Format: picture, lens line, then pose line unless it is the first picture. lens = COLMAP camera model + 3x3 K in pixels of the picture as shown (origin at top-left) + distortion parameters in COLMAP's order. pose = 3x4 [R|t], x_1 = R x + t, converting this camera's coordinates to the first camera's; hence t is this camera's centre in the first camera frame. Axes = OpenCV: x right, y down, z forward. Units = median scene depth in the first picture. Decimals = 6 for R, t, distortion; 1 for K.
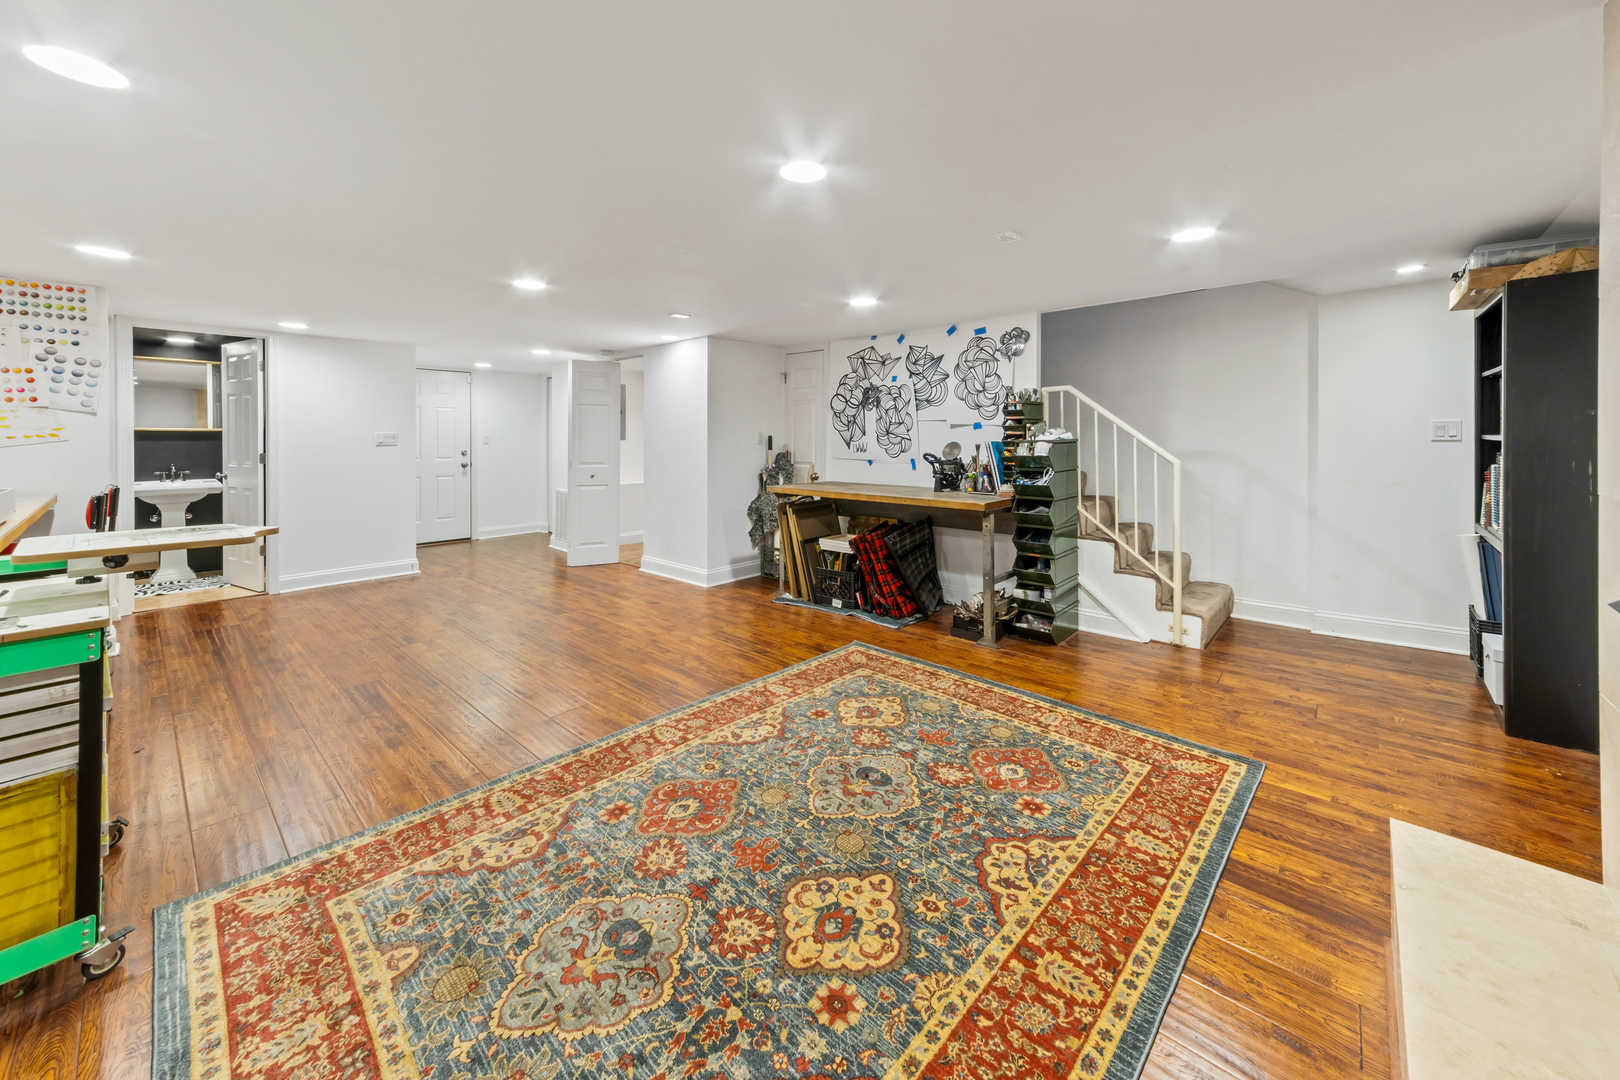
lens RADIAL K [[628.1, 0, 840.1], [0, 628.1, 449.5], [0, 0, 1]] dist [0.000343, 0.000417]
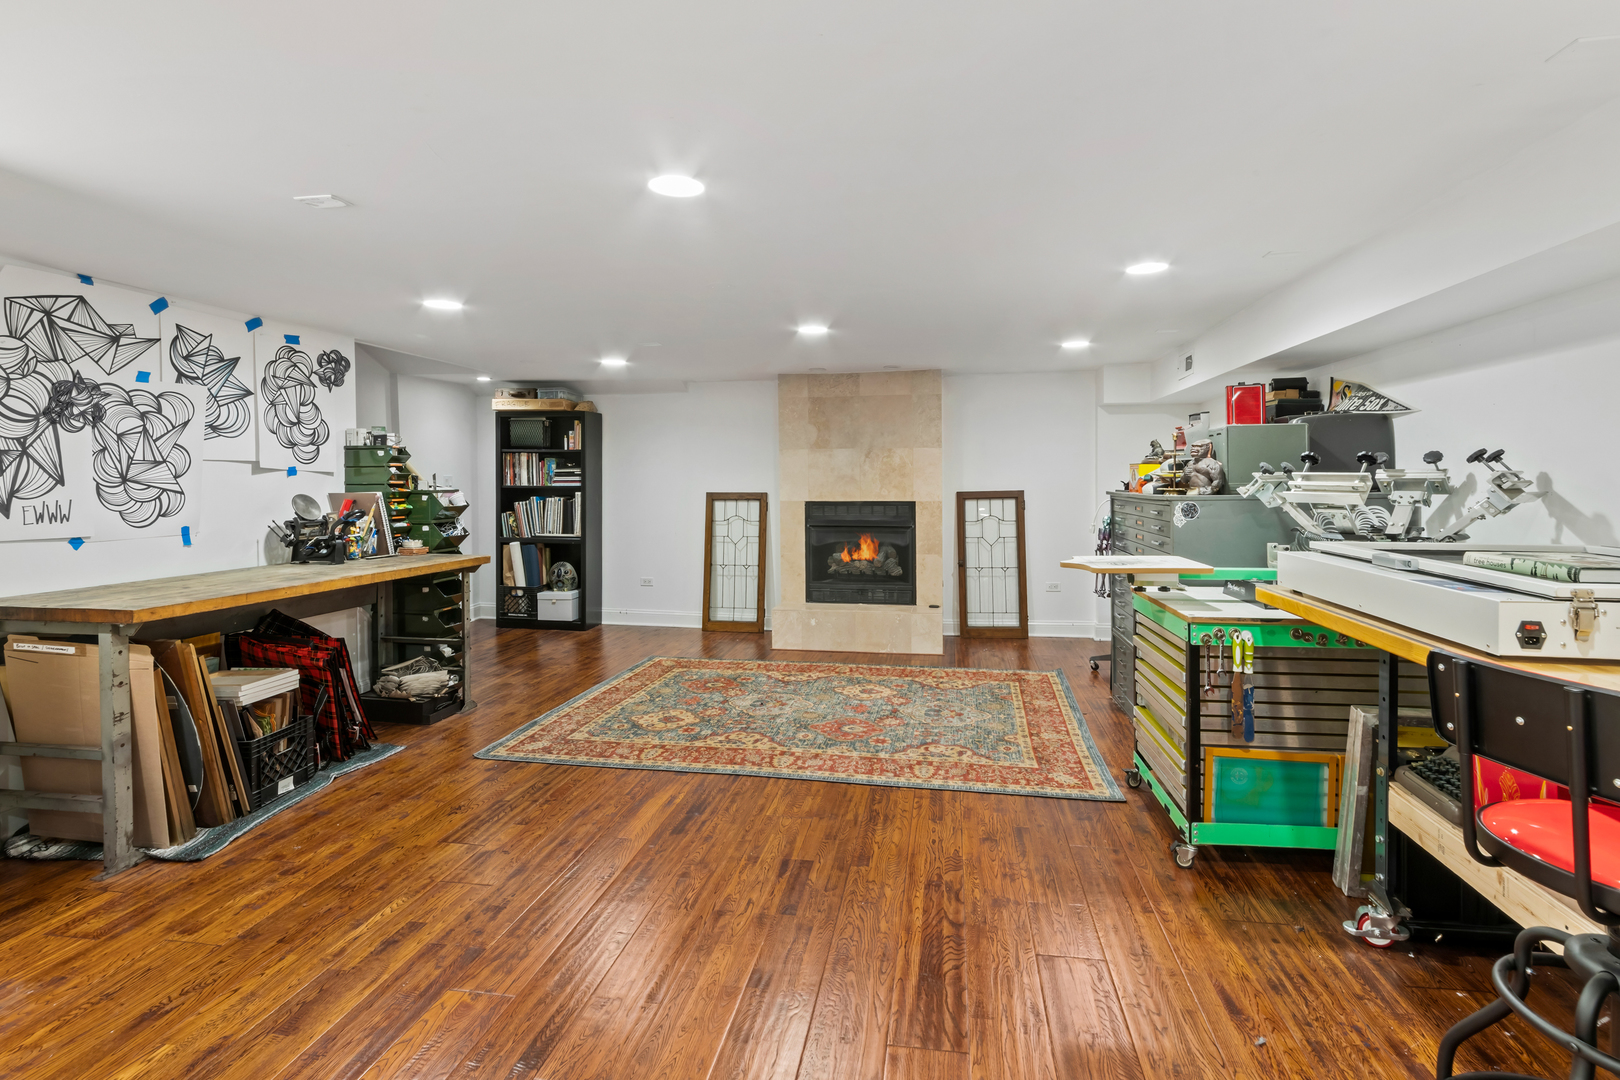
lens RADIAL K [[707.8, 0, 836.1], [0, 707.8, 479.2], [0, 0, 1]] dist [0.000289, 0.000006]
pose [[-0.536913, 0.005602, 0.843619, -0.727040], [0.017644, 0.999834, 0.004591, -0.020103], [-0.843453, 0.017350, -0.536923, 0.839904]]
